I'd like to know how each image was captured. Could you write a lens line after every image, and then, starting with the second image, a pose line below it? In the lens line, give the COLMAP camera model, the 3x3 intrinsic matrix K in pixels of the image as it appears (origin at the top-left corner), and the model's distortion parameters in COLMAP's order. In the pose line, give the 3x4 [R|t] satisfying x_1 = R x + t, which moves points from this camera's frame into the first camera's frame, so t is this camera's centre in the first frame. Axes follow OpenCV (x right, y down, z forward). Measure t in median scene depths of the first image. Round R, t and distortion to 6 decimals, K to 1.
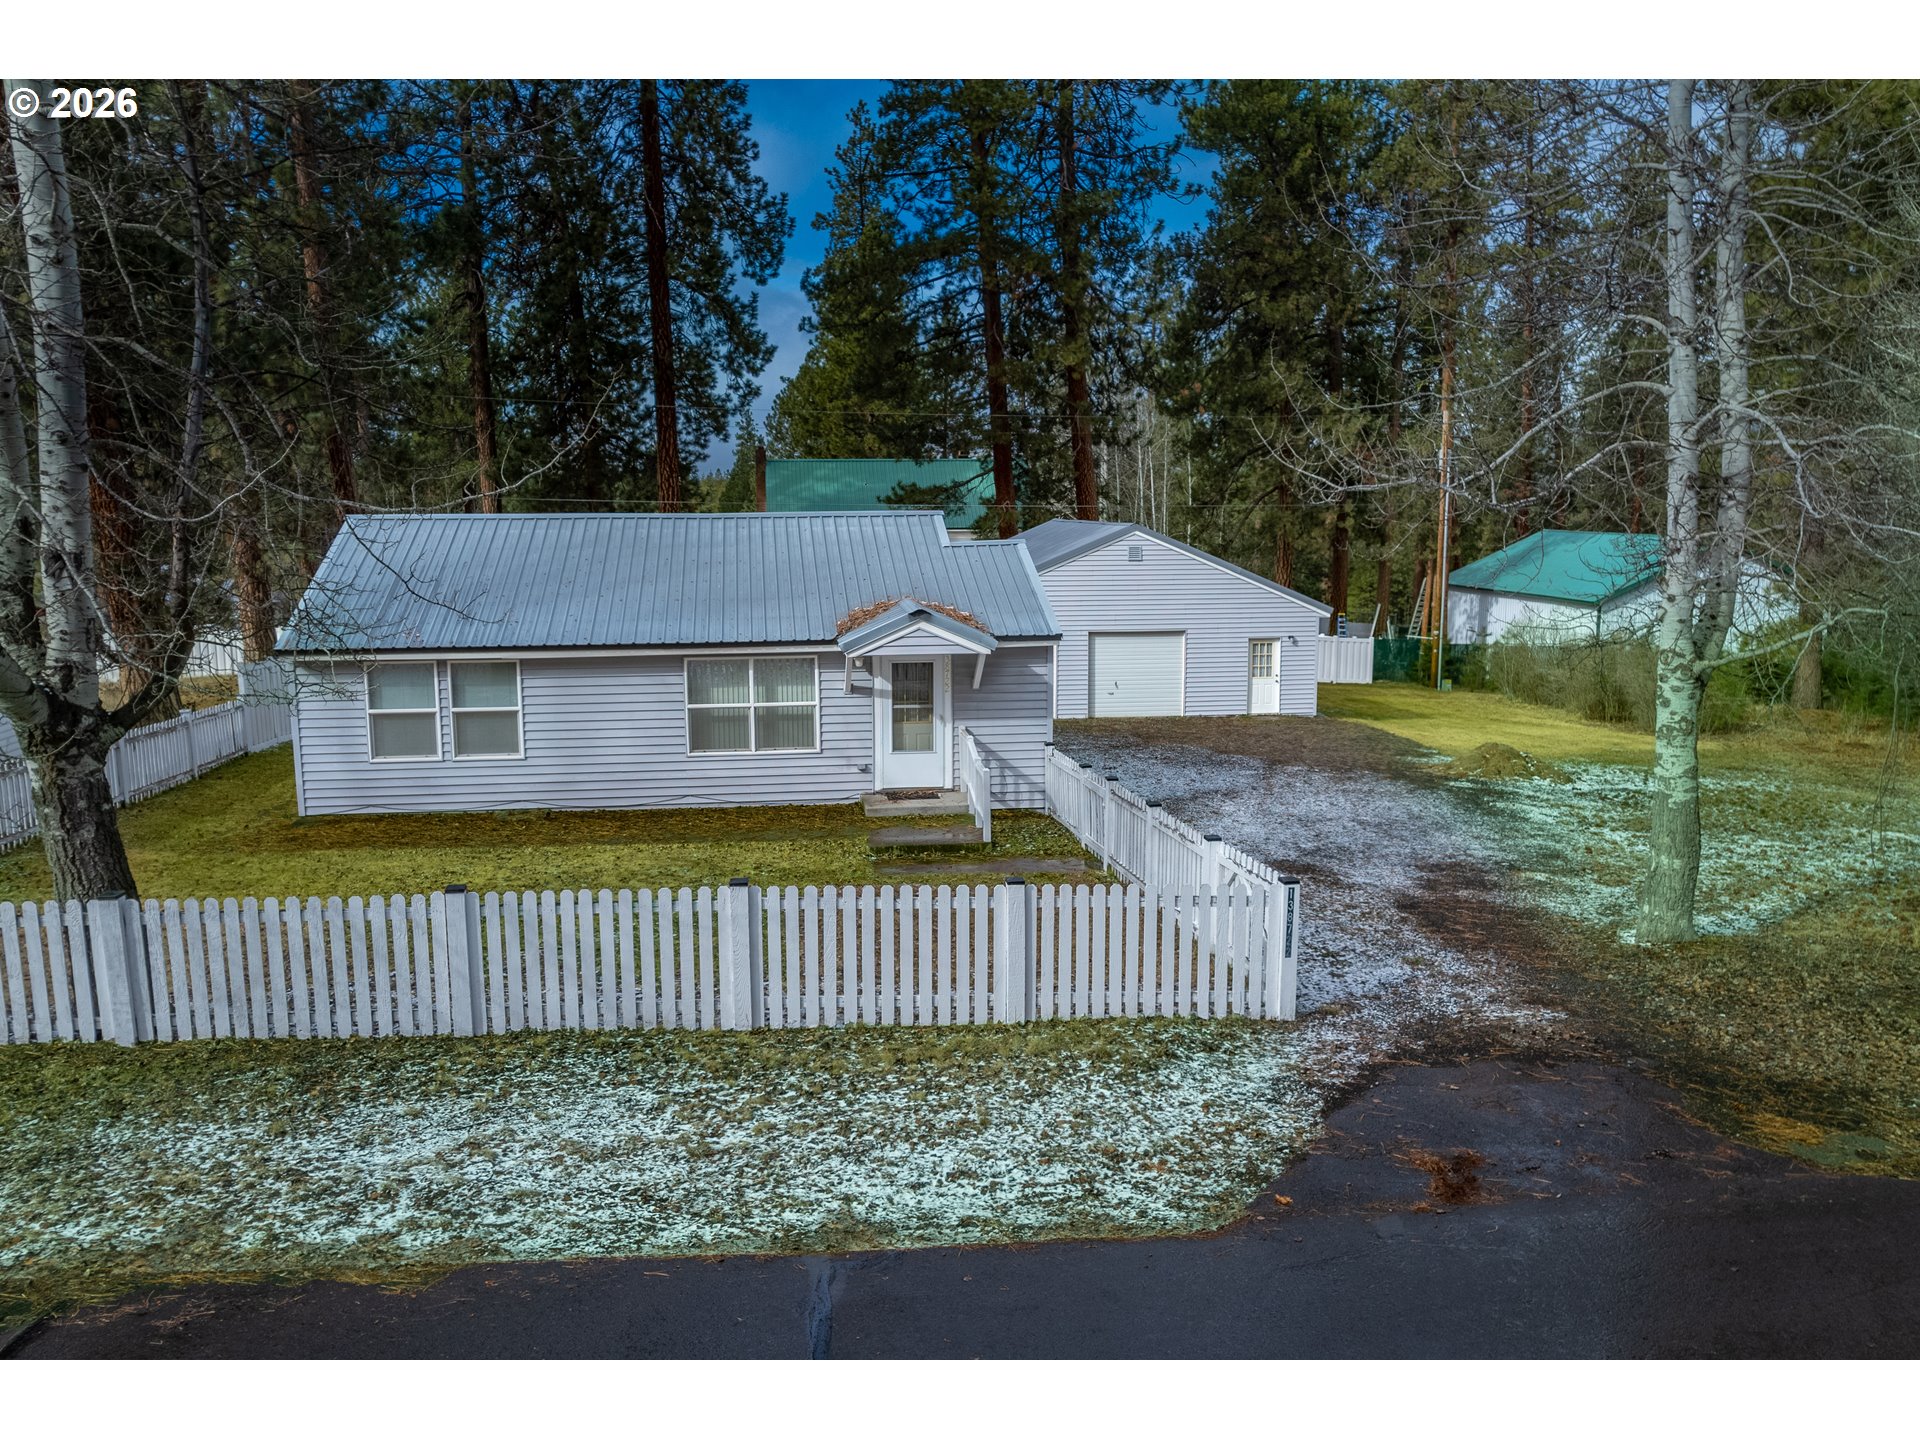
lens RADIAL K [[1468.6, 0, 943.4], [0, 1468.6, 736.7], [0, 0, 1]] dist [-0.034295, 0.001819]
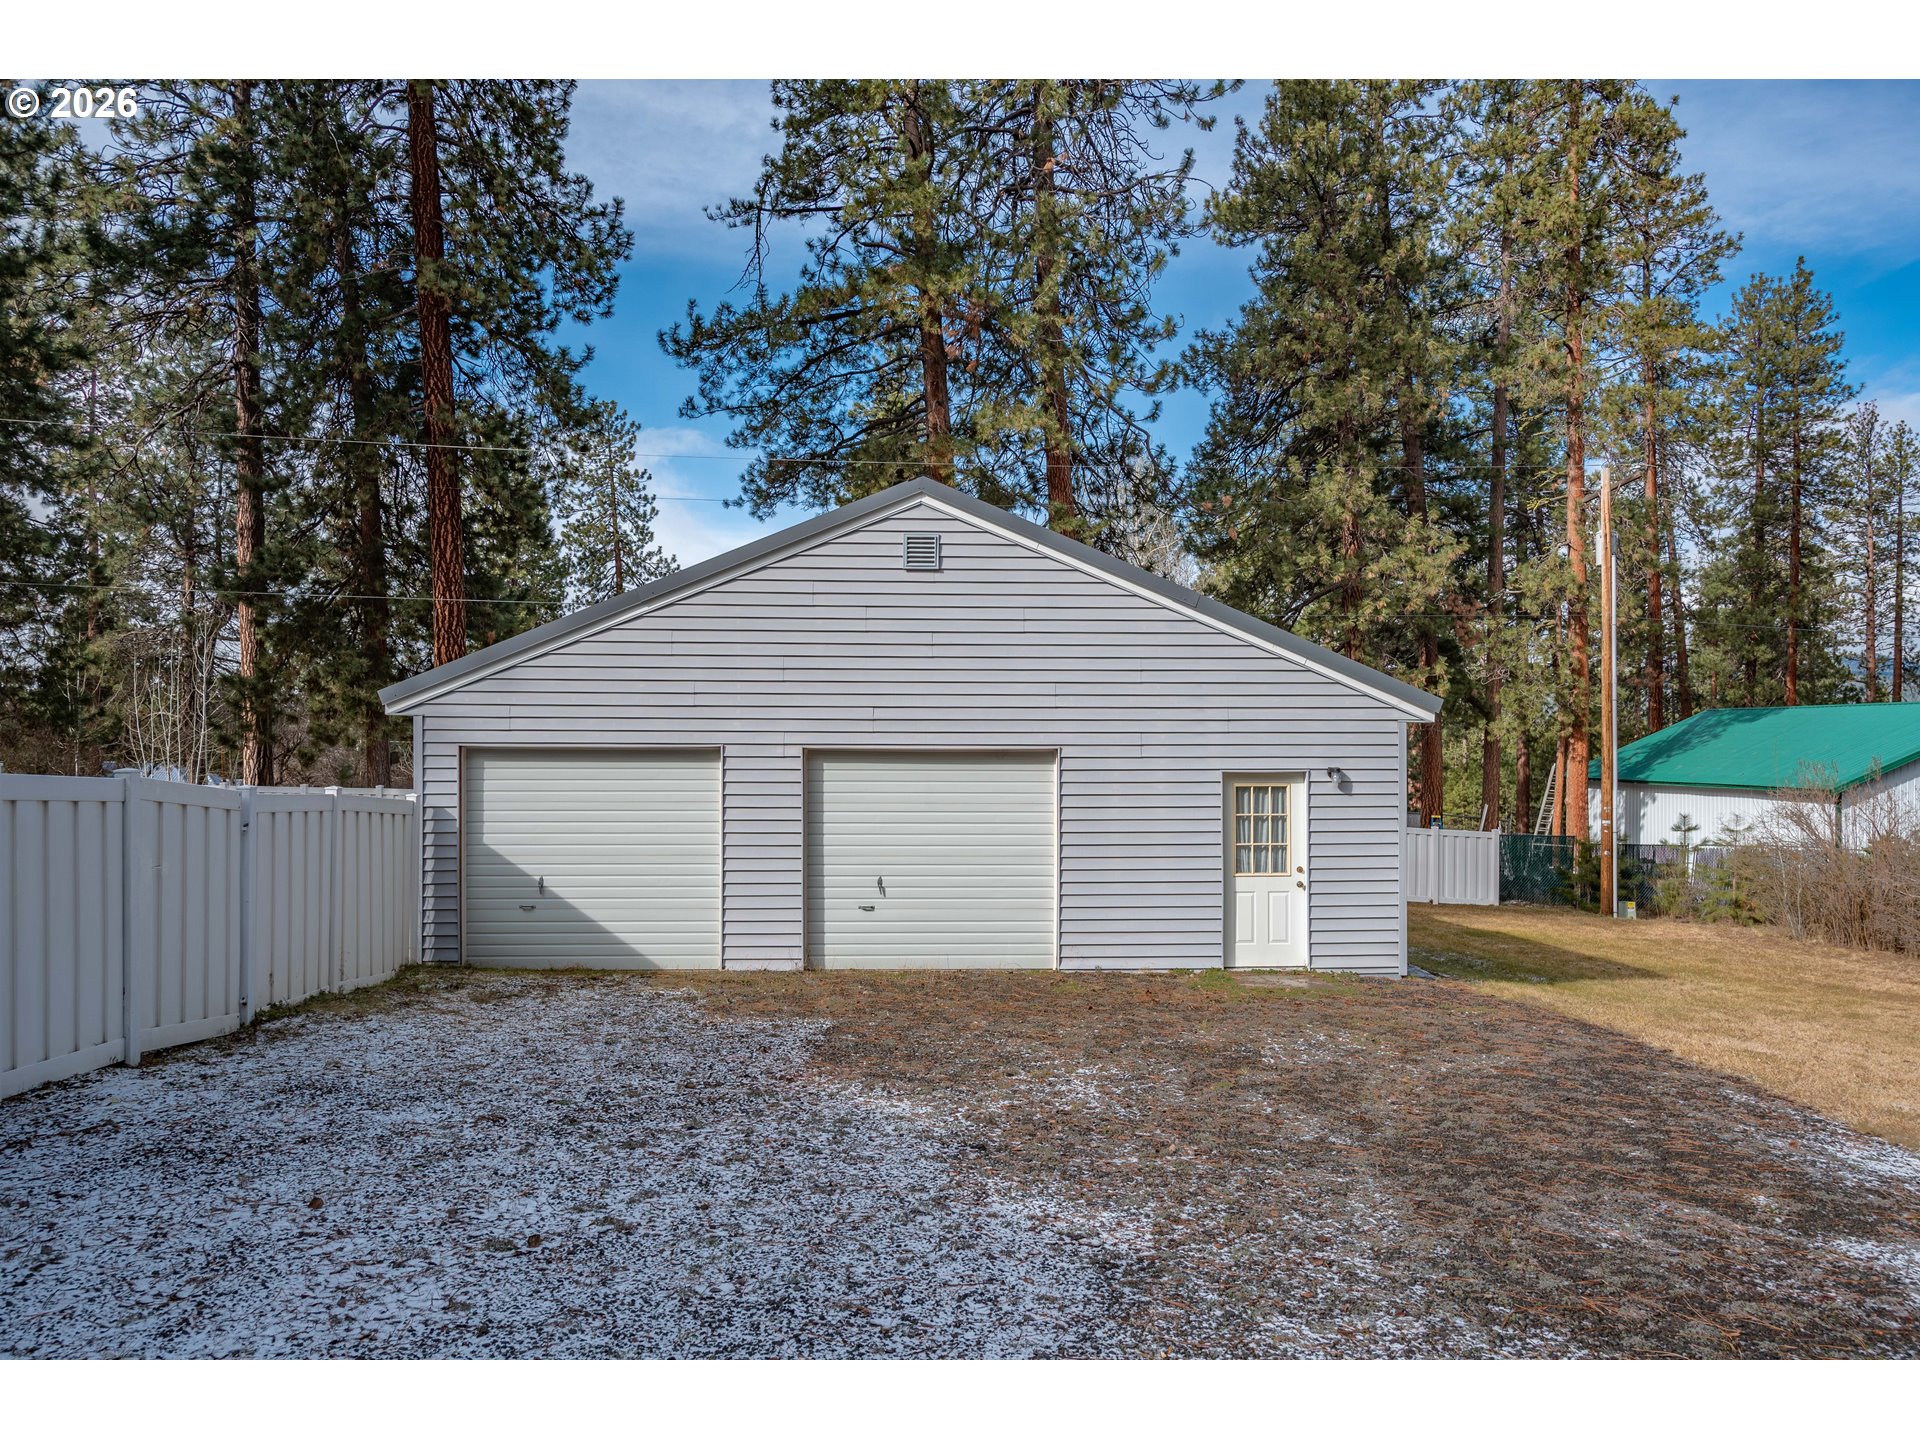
lens RADIAL K [[1273.4, 0, 964.2], [0, 1273.4, 754.6], [0, 0, 1]] dist [-0.001340, 0.006840]
pose [[0.996589, 0.009018, -0.082032, 0.166111], [-0.021607, 0.987850, -0.153898, -0.018071], [0.079648, 0.155146, 0.984676, 0.654579]]
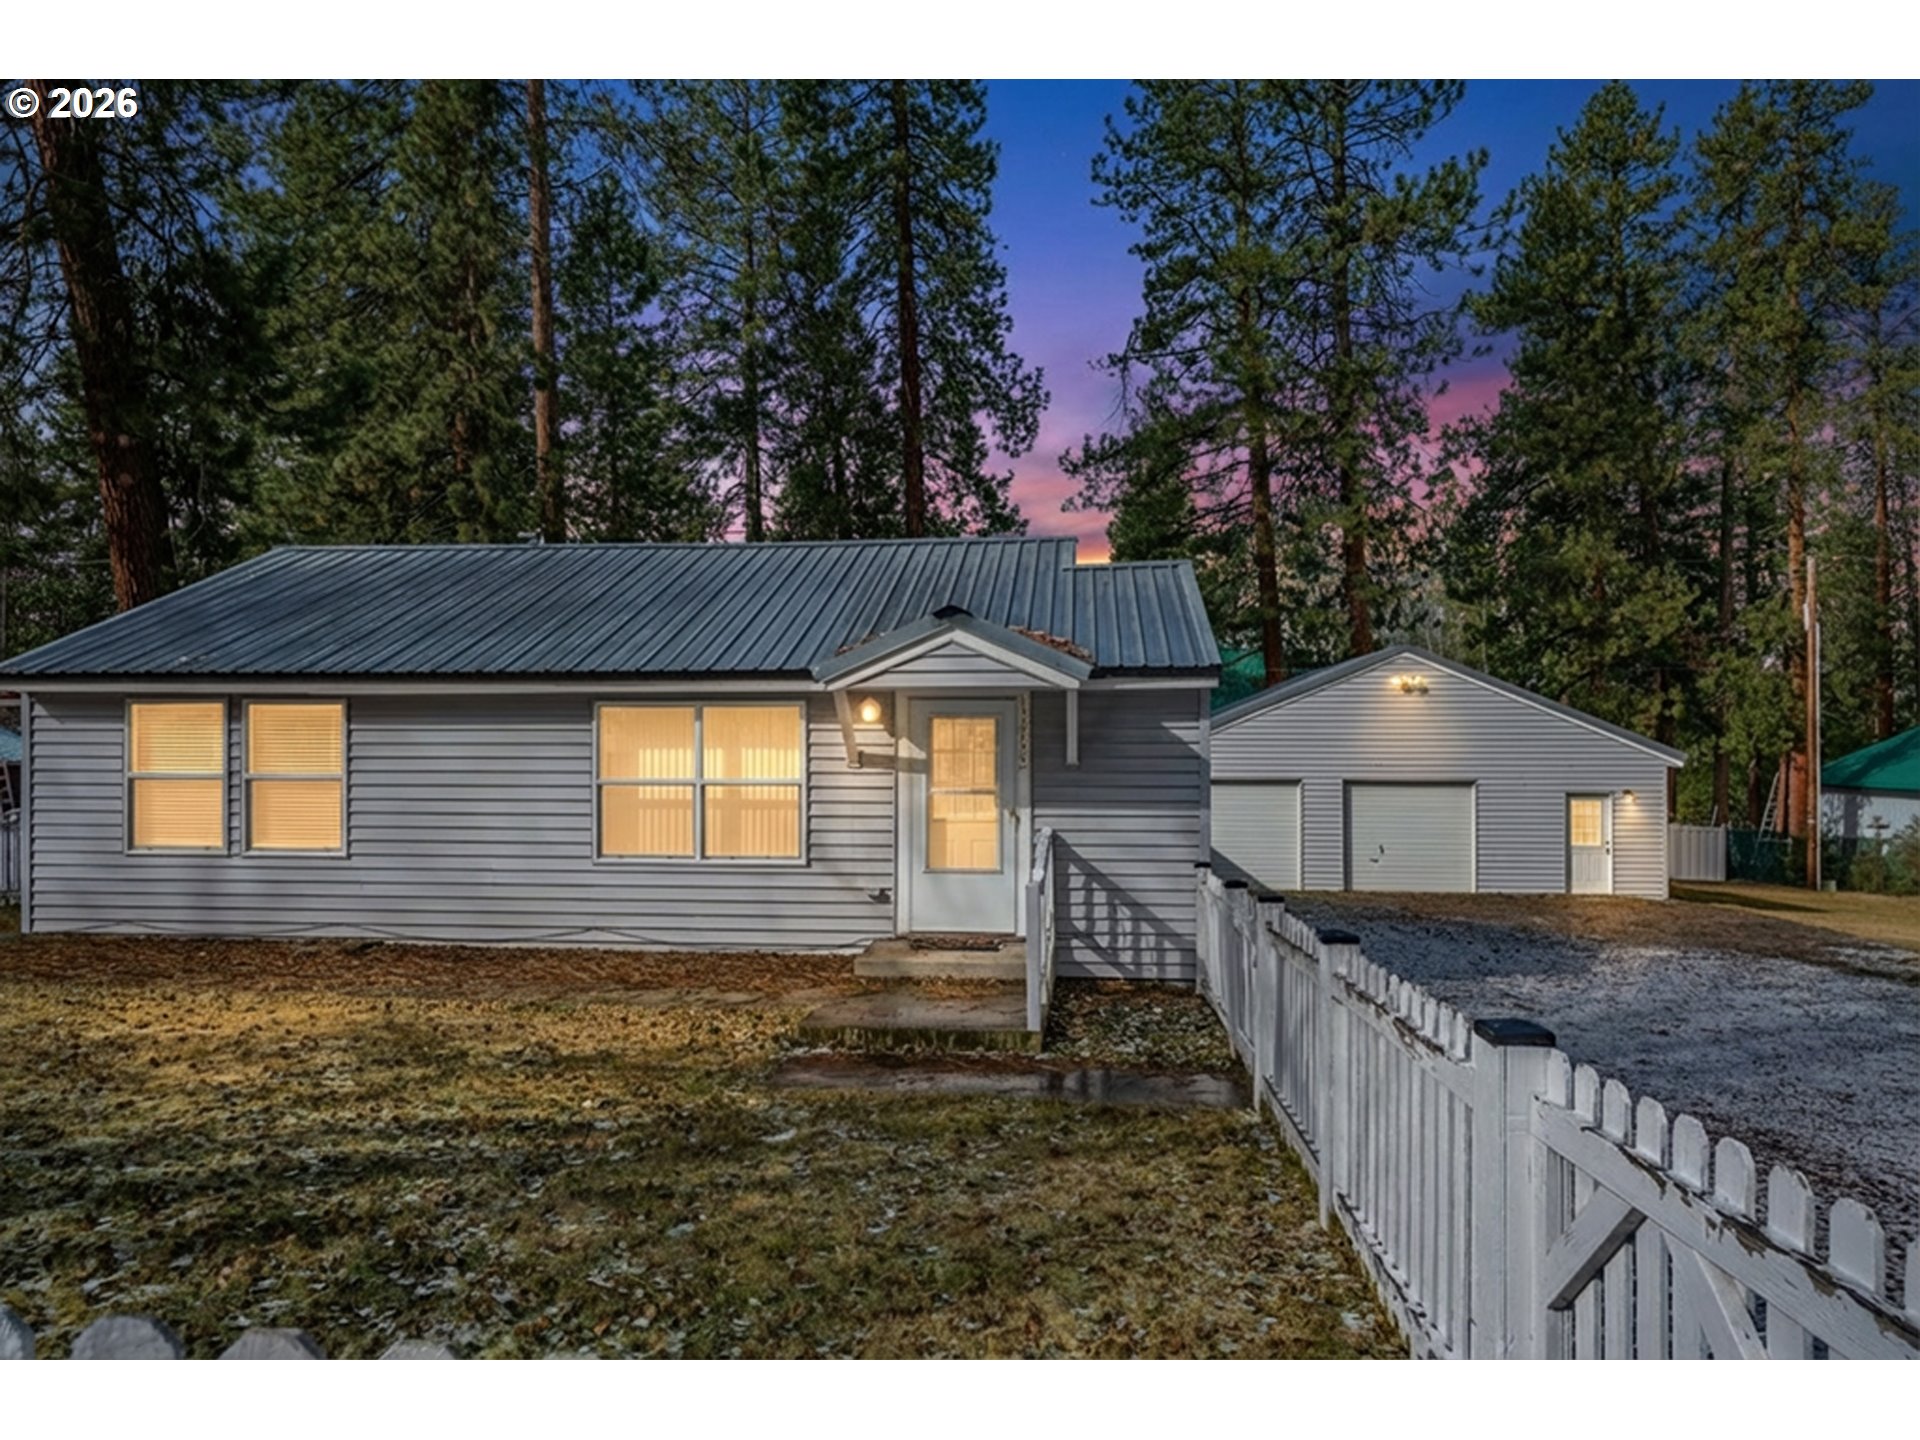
lens RADIAL K [[1273.4, 0, 954.0], [0, 1273.4, 738.6], [0, 0, 1]] dist [-0.001340, 0.006840]
pose [[0.972676, 0.005916, -0.232093, 0.053653], [-0.043520, 0.986601, -0.157241, 0.022057], [0.228053, 0.163045, 0.959900, 0.291904]]
